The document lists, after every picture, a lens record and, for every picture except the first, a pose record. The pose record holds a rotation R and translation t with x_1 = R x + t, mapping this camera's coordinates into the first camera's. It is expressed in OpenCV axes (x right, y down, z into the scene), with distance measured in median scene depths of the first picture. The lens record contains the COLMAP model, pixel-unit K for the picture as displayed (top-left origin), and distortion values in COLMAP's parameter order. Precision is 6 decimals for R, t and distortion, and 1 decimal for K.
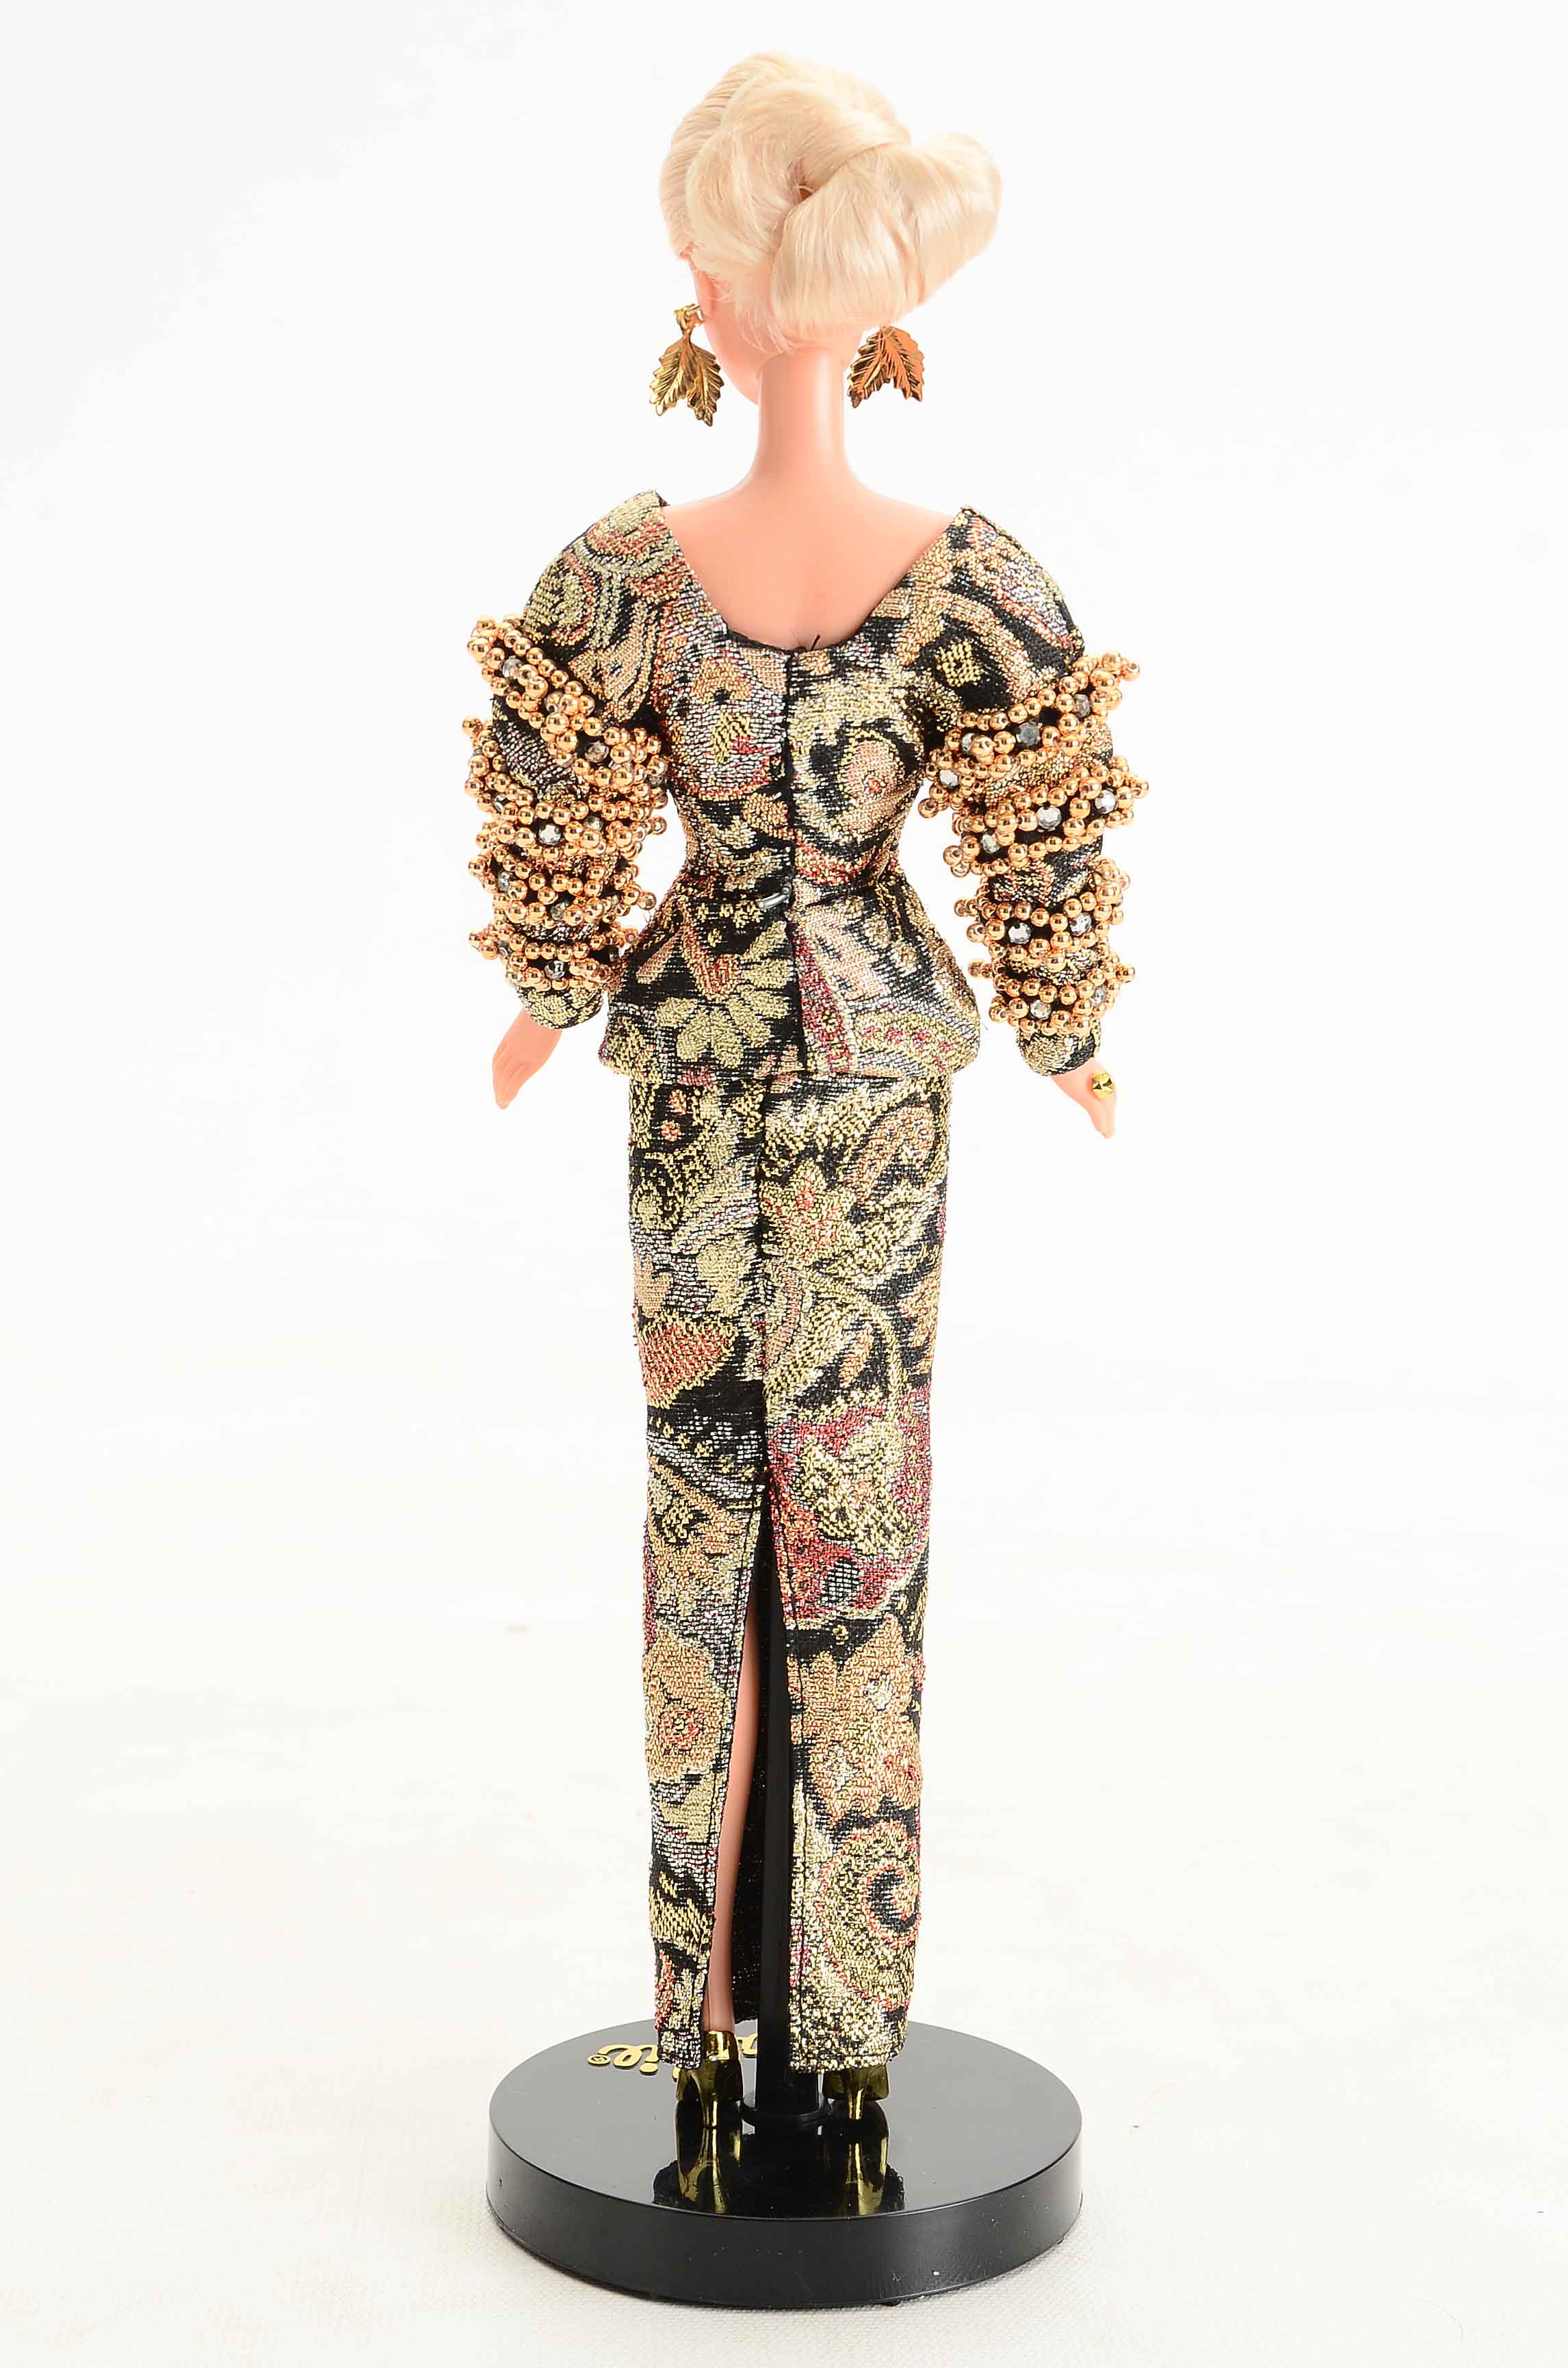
lens RADIAL K [[3887.9, 0, 782.9], [0, 3887.9, 1183.8], [0, 0, 1]] dist [-0.101054, 0.000000]
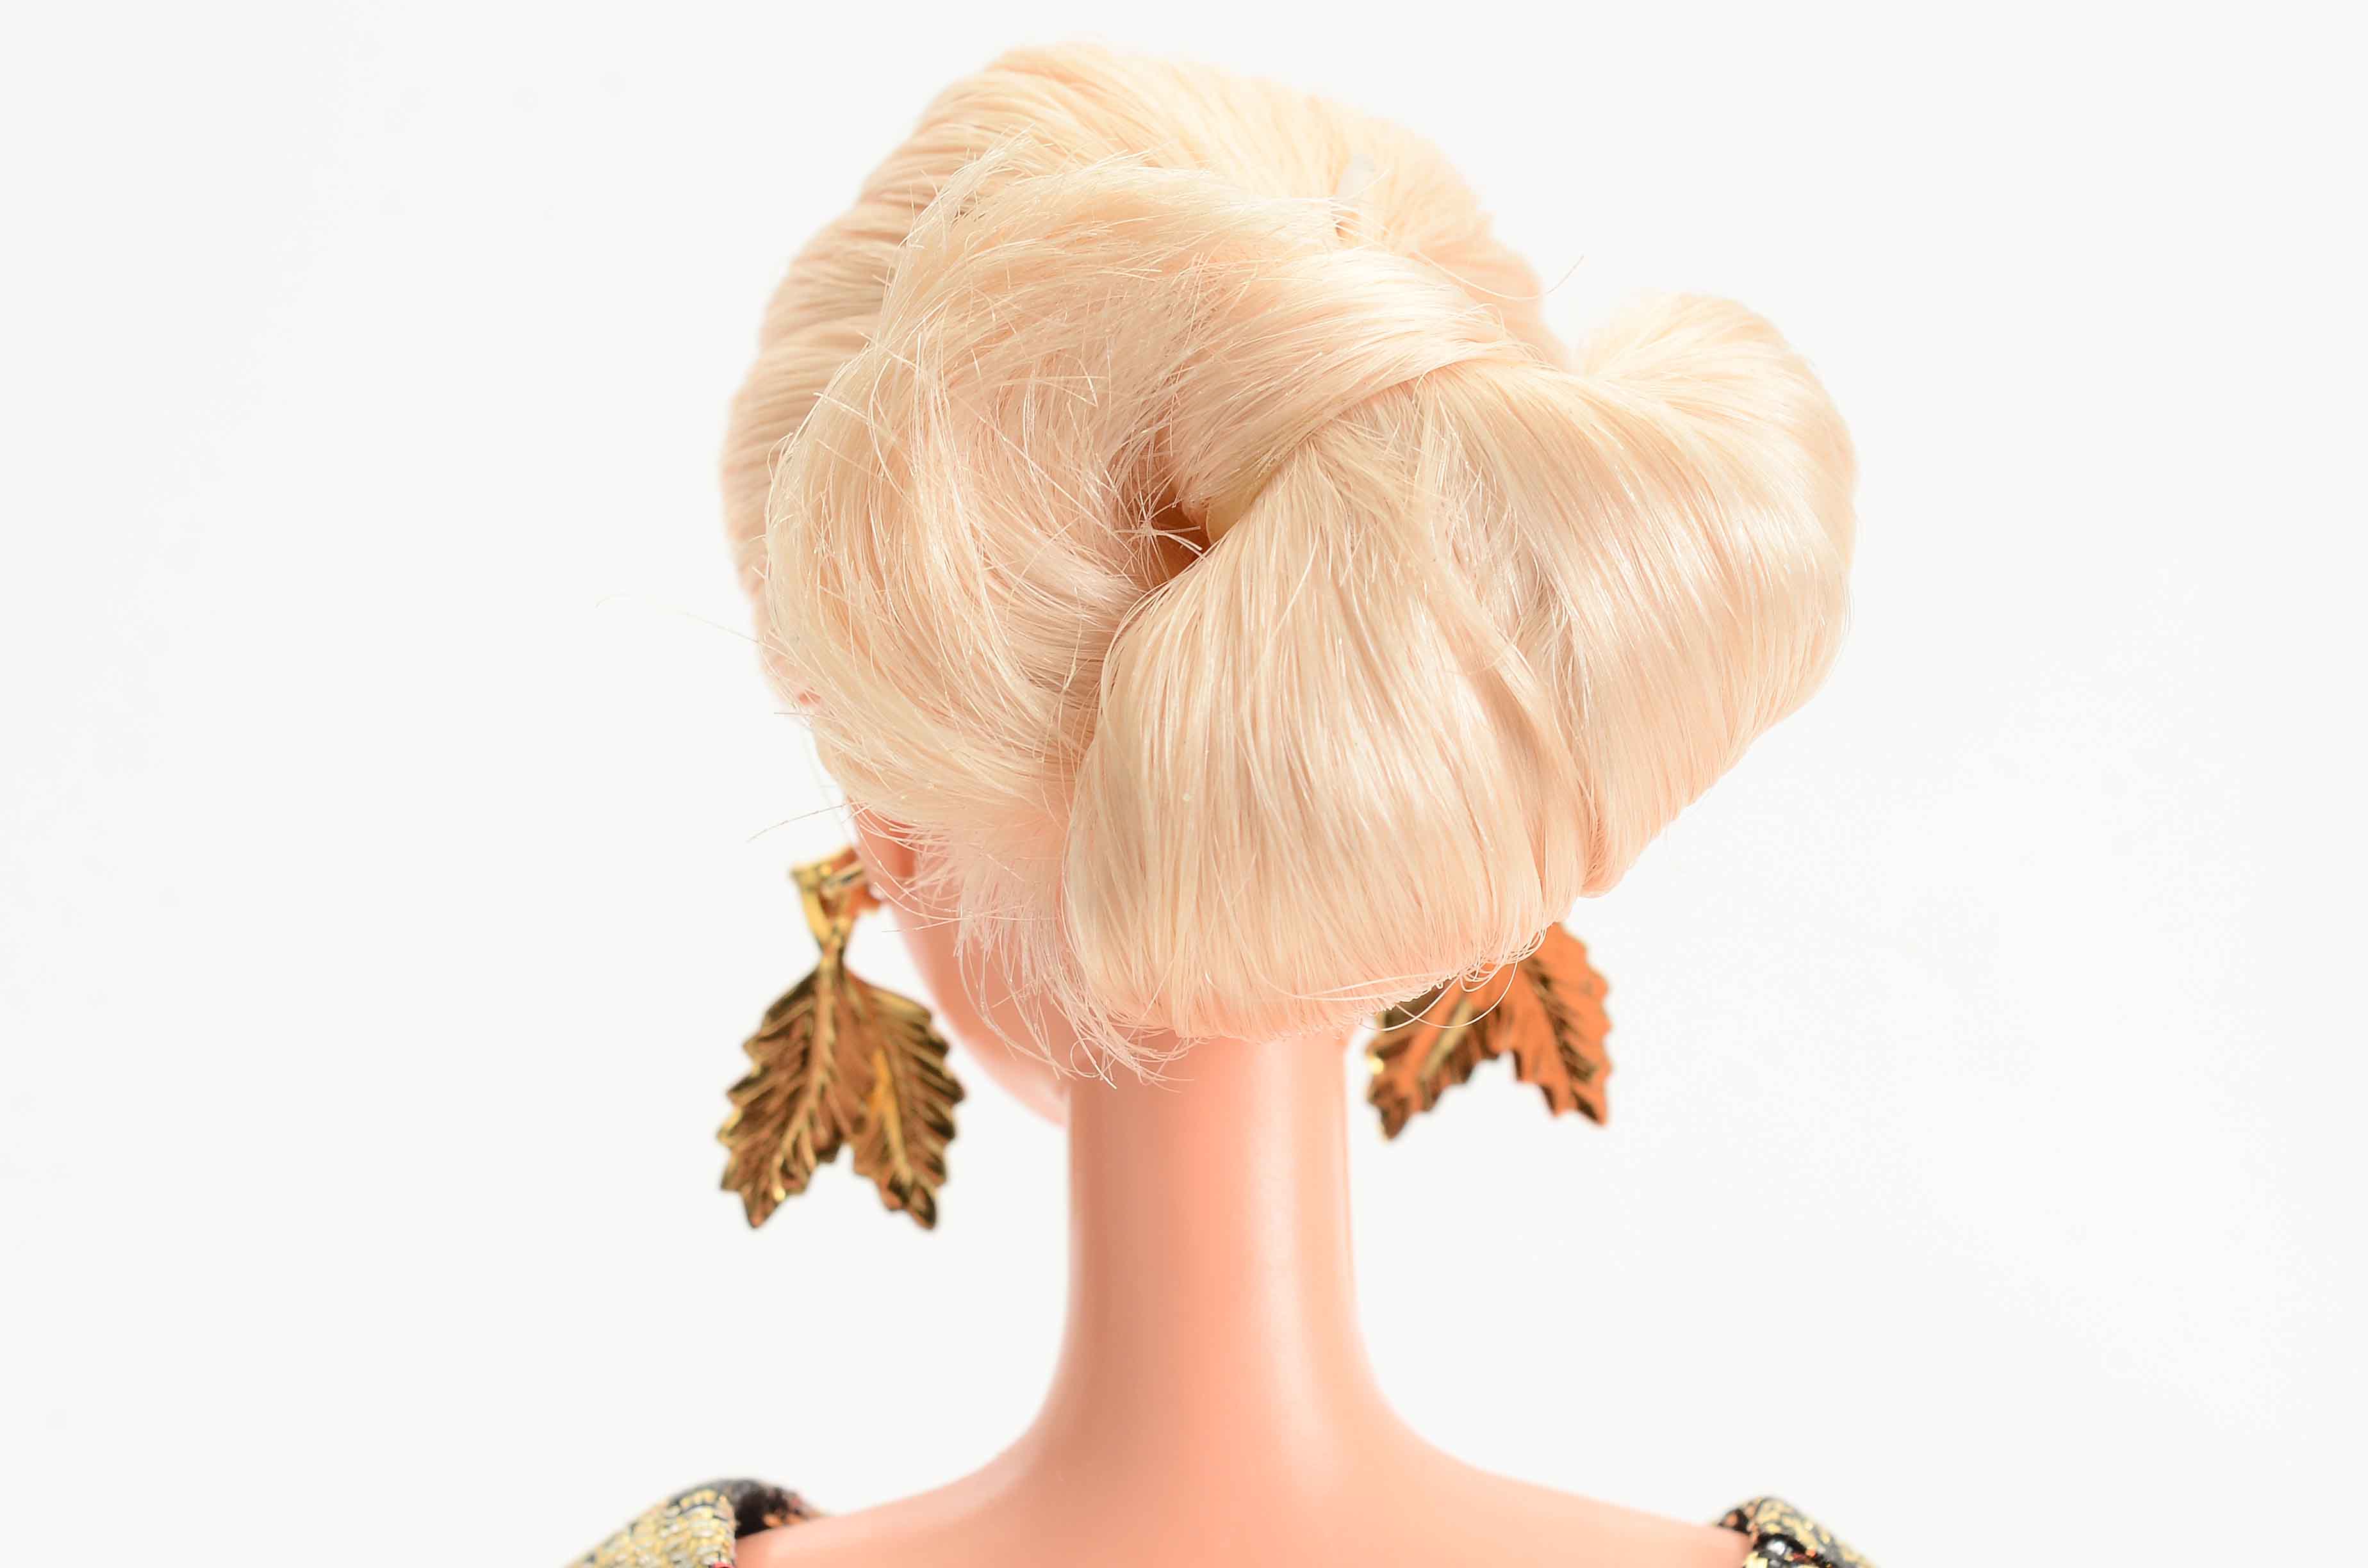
lens RADIAL K [[5611.8, 0, 1185.4], [0, 5611.8, 783.5], [0, 0, 1]] dist [0.135865, 0.000000]
pose [[0.998562, -0.030114, -0.044342, 0.024297], [0.025523, 0.994591, -0.100686, -0.194802], [0.047134, 0.099410, 0.993930, 0.579321]]
